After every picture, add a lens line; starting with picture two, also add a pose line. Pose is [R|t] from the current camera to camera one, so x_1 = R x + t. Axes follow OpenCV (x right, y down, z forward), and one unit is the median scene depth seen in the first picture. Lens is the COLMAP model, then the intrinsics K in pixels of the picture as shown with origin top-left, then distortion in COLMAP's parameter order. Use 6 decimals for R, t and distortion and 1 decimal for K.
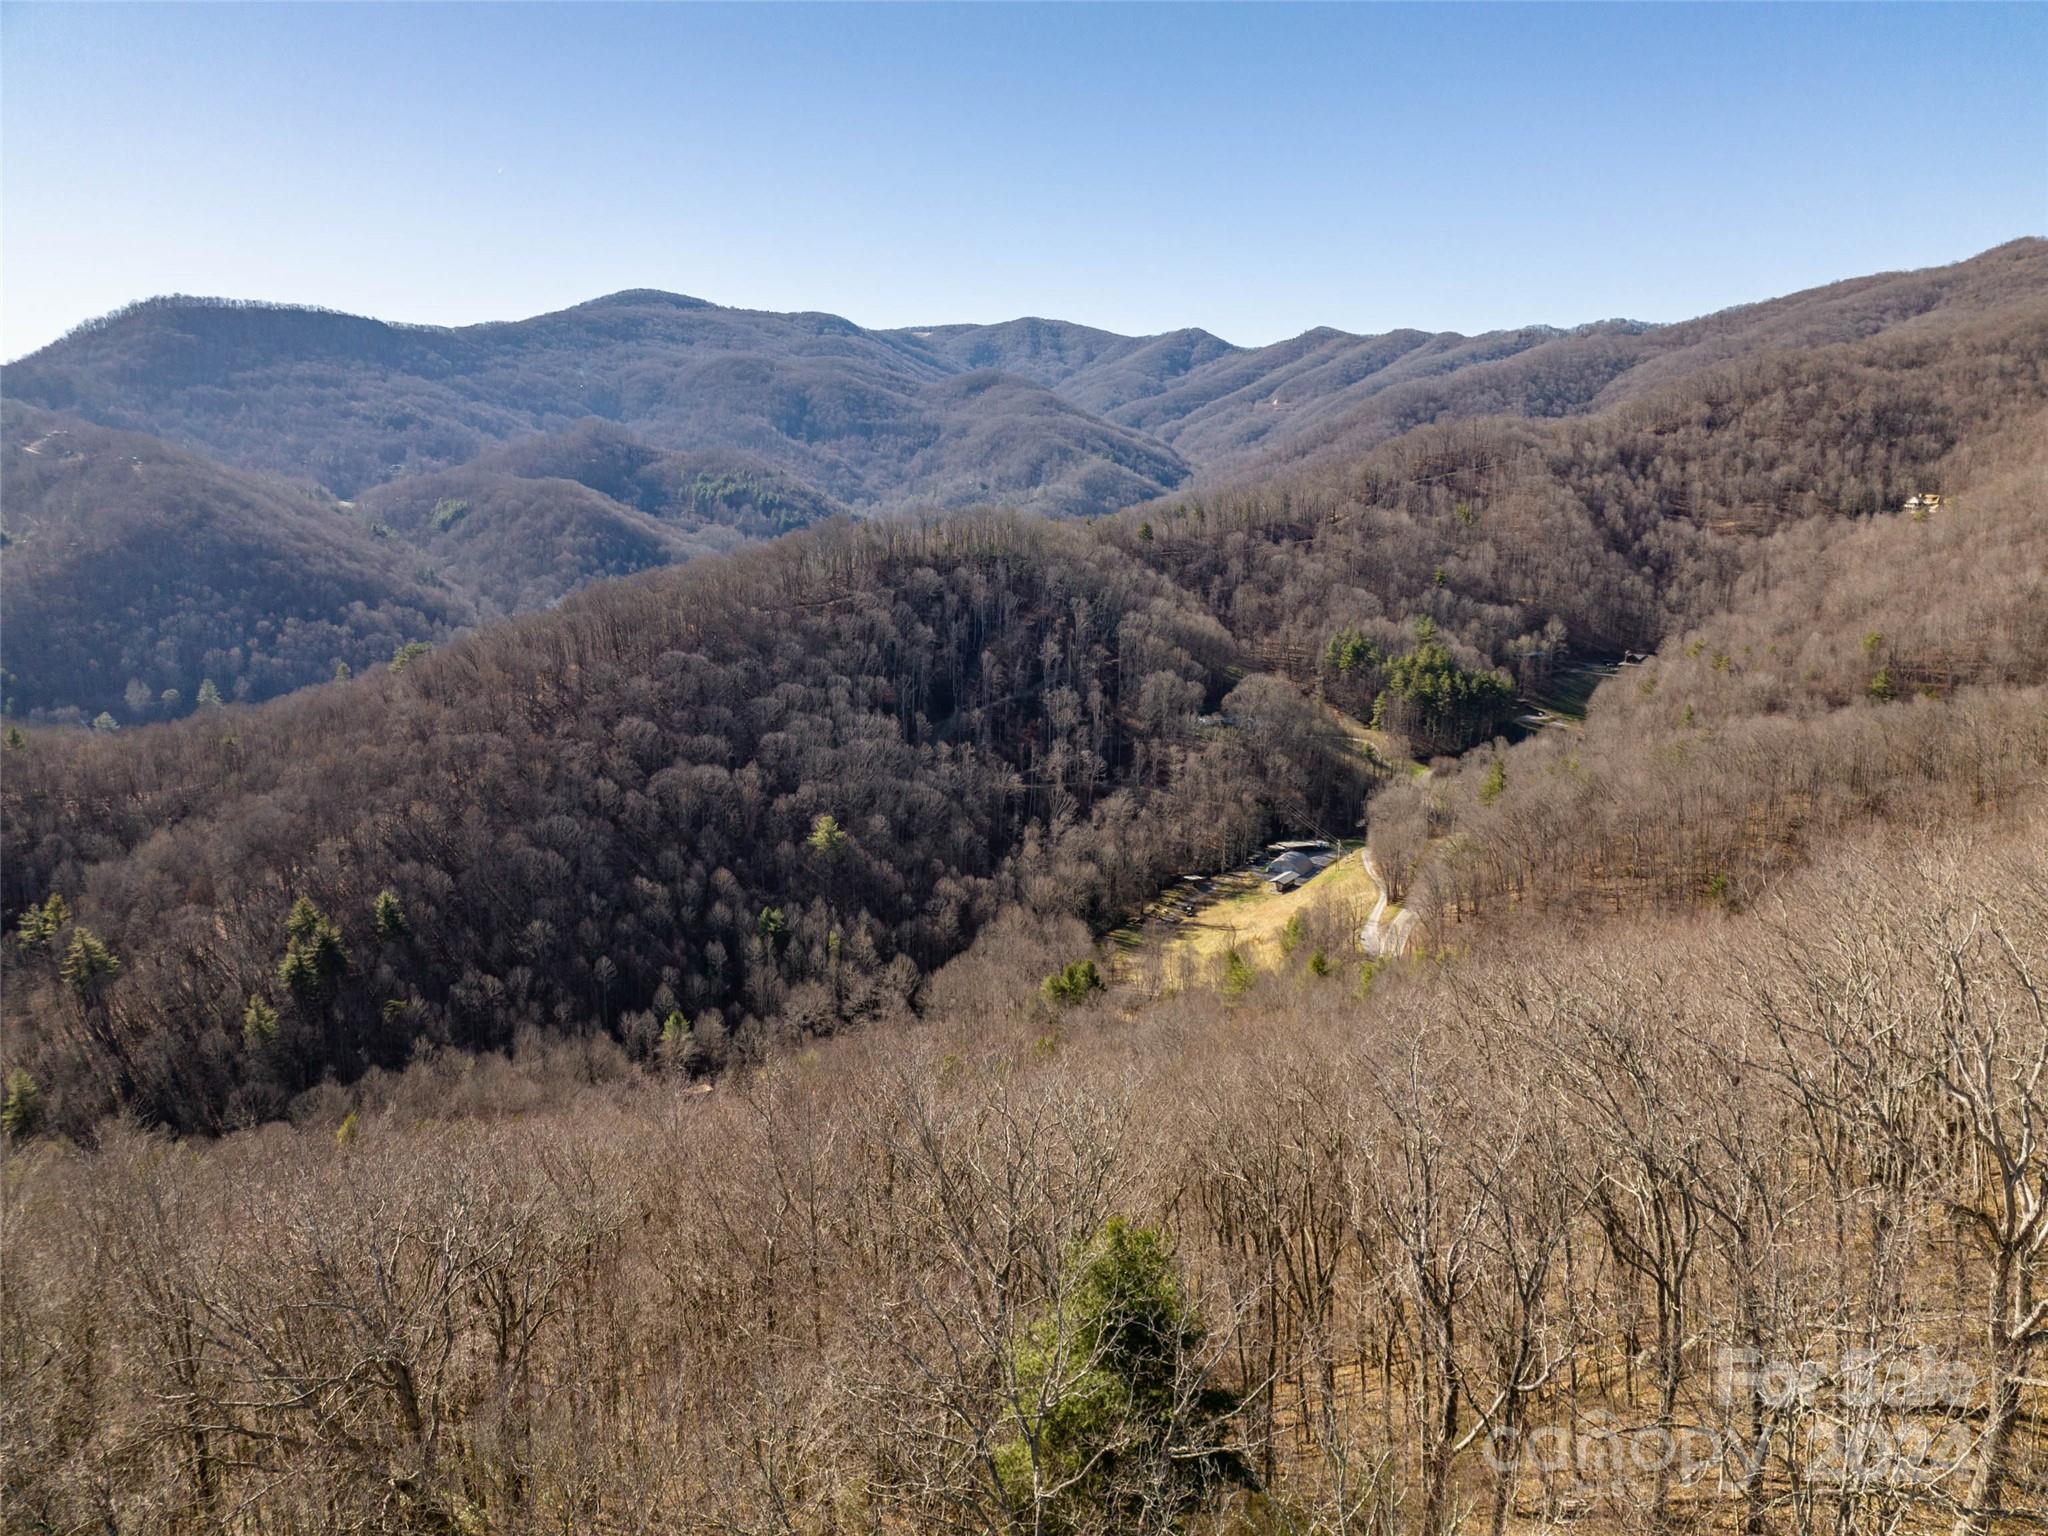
lens RADIAL K [[1439.6, 0, 1020.5], [0, 1439.6, 778.0], [0, 0, 1]] dist [-0.038637, -0.001364]
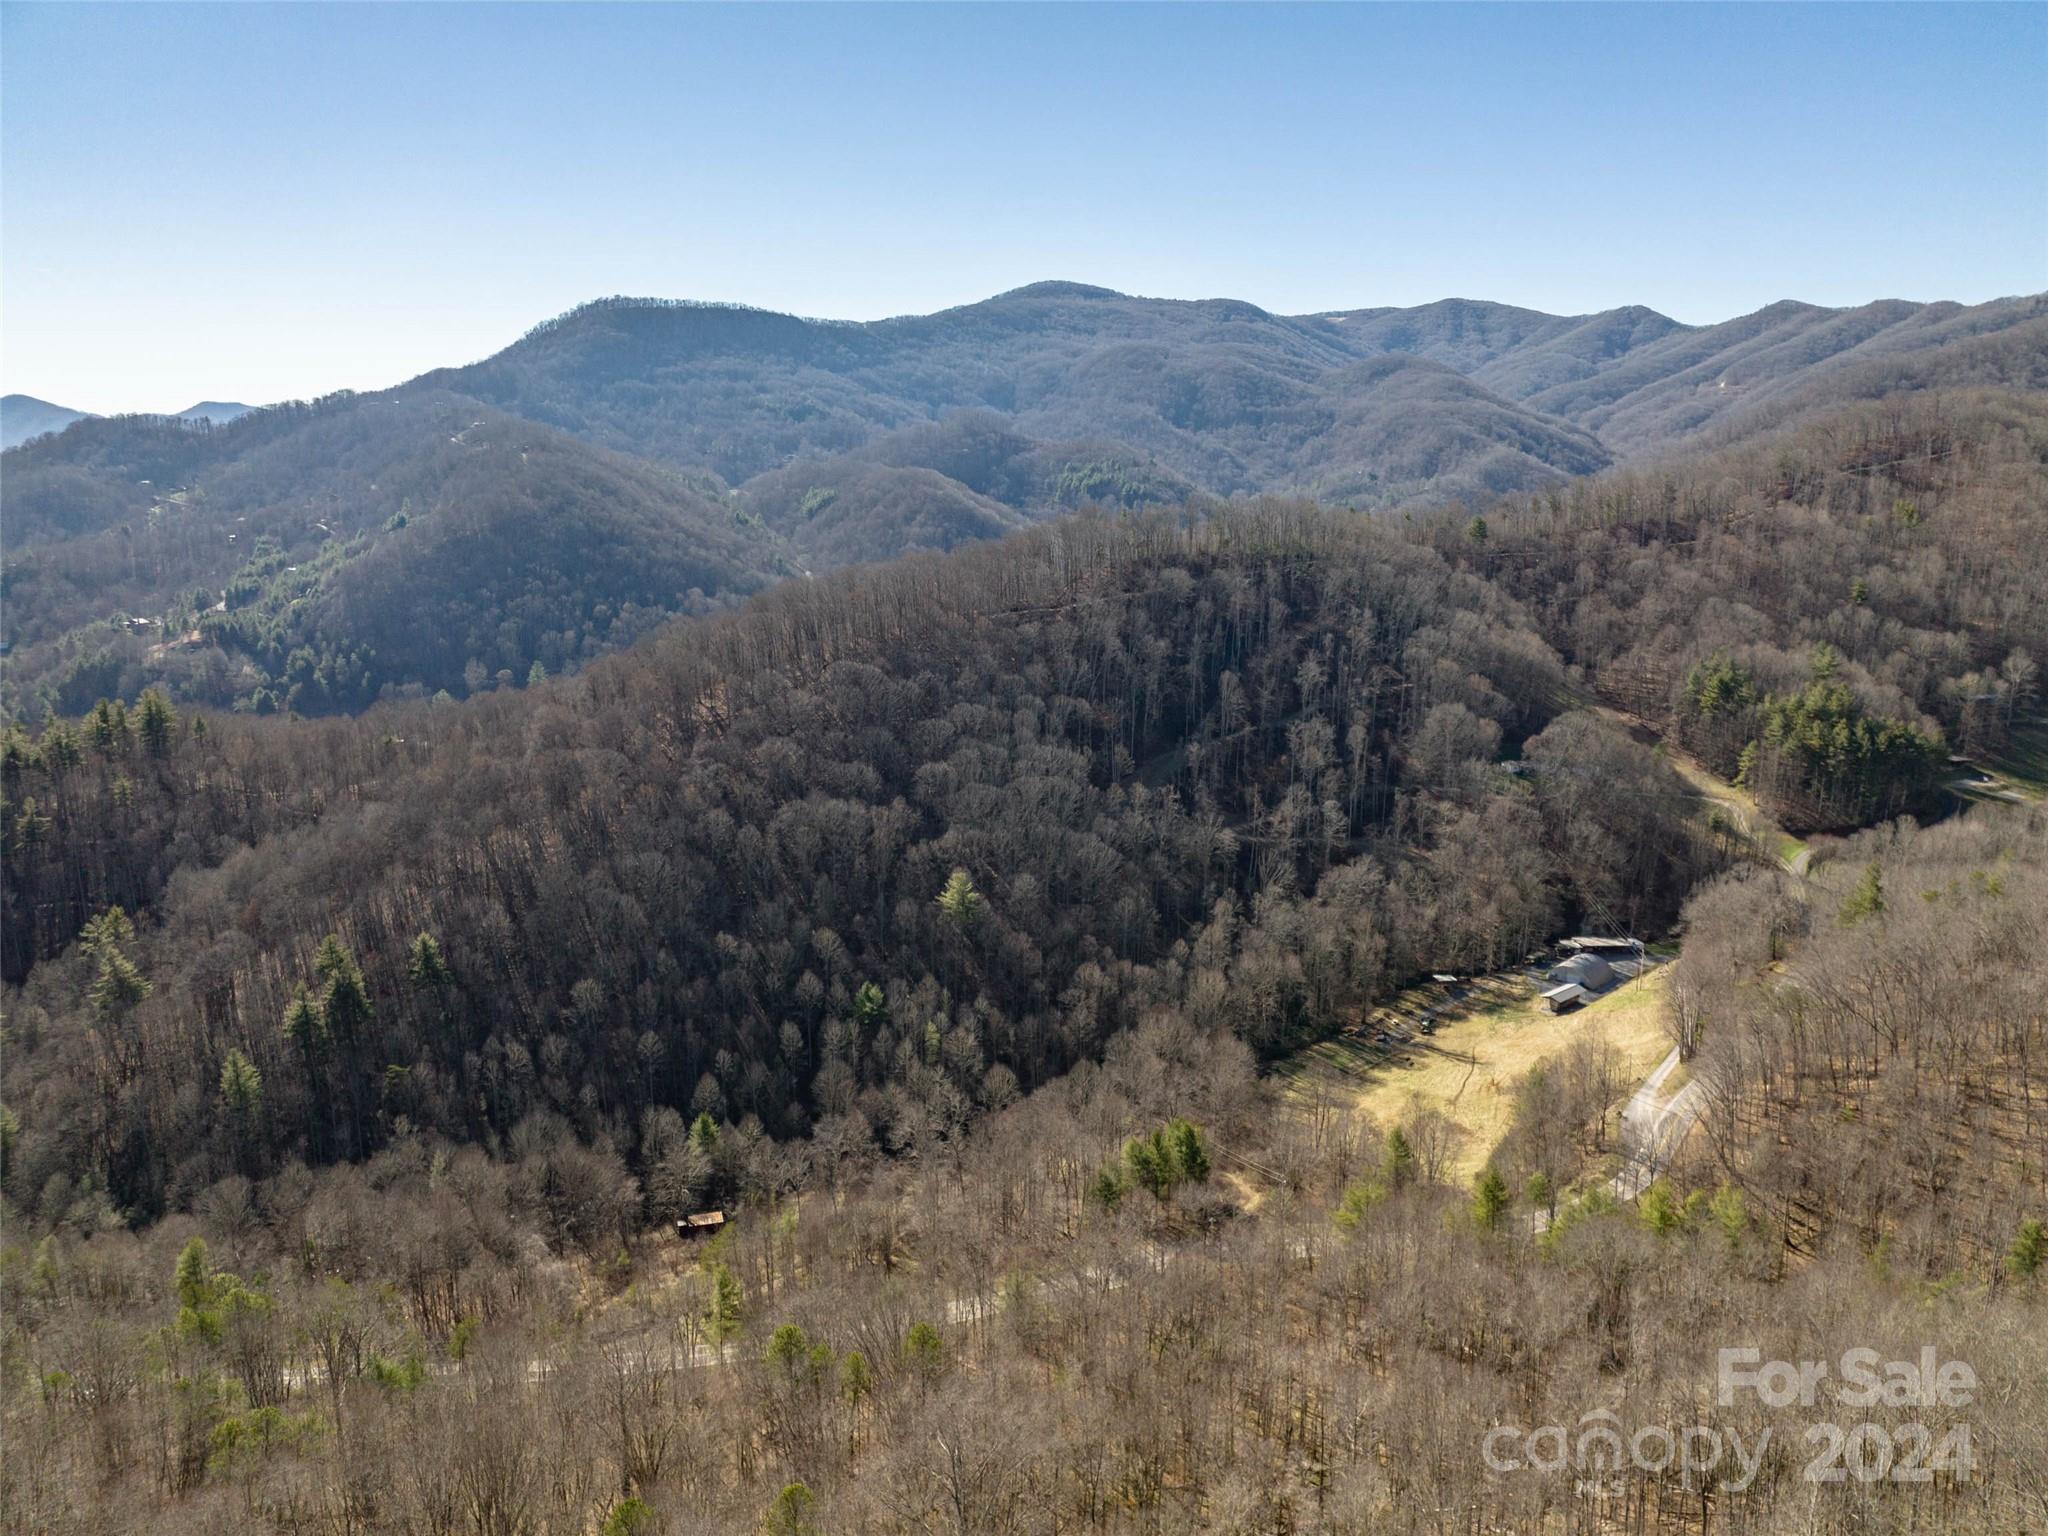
lens RADIAL K [[1439.6, 0, 1032.1], [0, 1439.6, 762.8], [0, 0, 1]] dist [-0.038637, -0.001364]
pose [[0.960143, 0.053857, -0.274272, 0.068027], [-0.055137, 0.998474, 0.003046, -0.022022], [0.274017, 0.012198, 0.961647, 0.119770]]
